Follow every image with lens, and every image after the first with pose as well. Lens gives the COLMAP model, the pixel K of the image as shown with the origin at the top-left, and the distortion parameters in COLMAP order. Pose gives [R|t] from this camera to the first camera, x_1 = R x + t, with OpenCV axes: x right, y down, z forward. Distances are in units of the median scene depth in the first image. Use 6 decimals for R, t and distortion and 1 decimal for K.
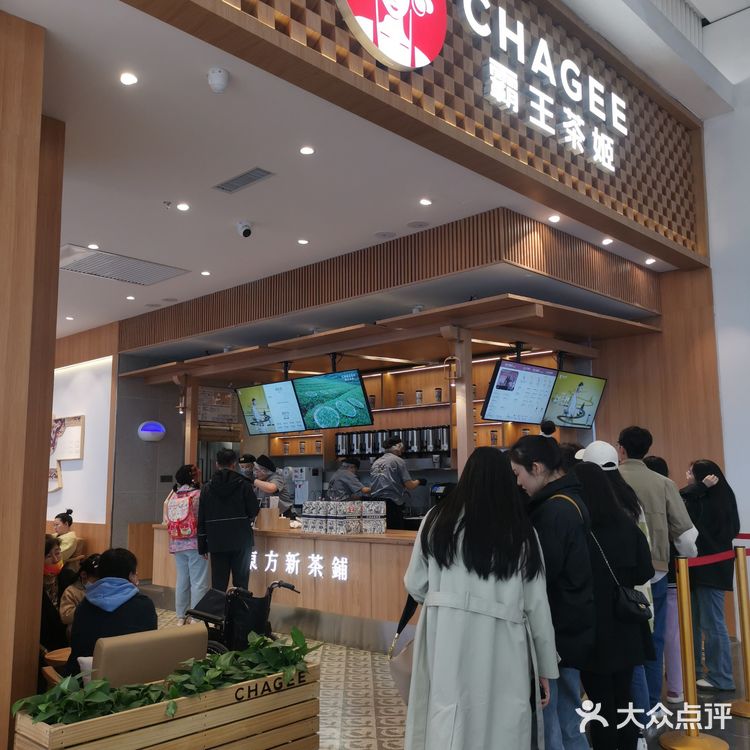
lens RADIAL K [[767.2, 0, 375.9], [0, 767.2, 374.9], [0, 0, 1]] dist [-0.022250, 0.000000]
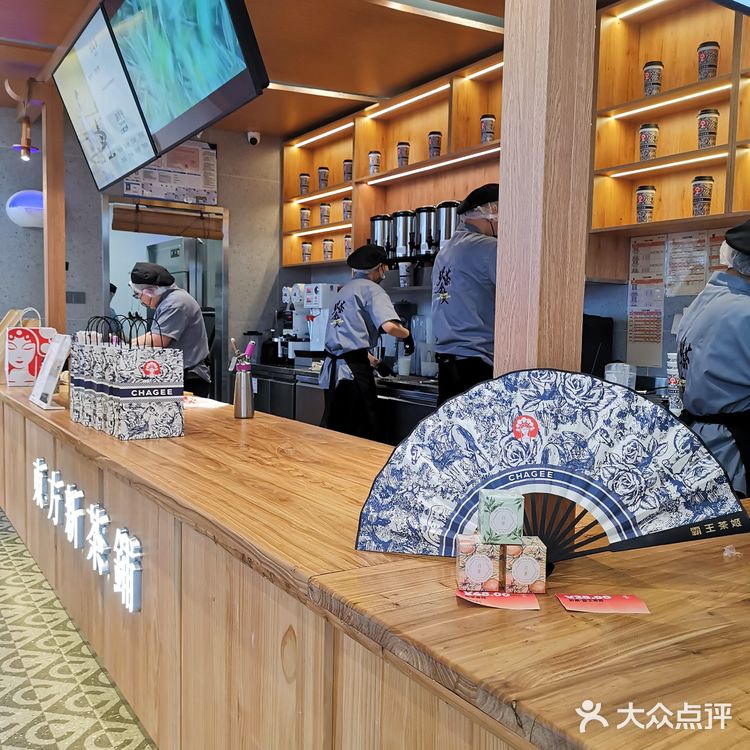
lens RADIAL K [[767.2, 0, 374.0], [0, 767.2, 376.1], [0, 0, 1]] dist [-0.022250, 0.000000]
pose [[0.971000, 0.047068, -0.234399, 0.075065], [0.000545, 0.979991, 0.199043, 0.078335], [0.239077, -0.193399, 0.951546, 0.491765]]
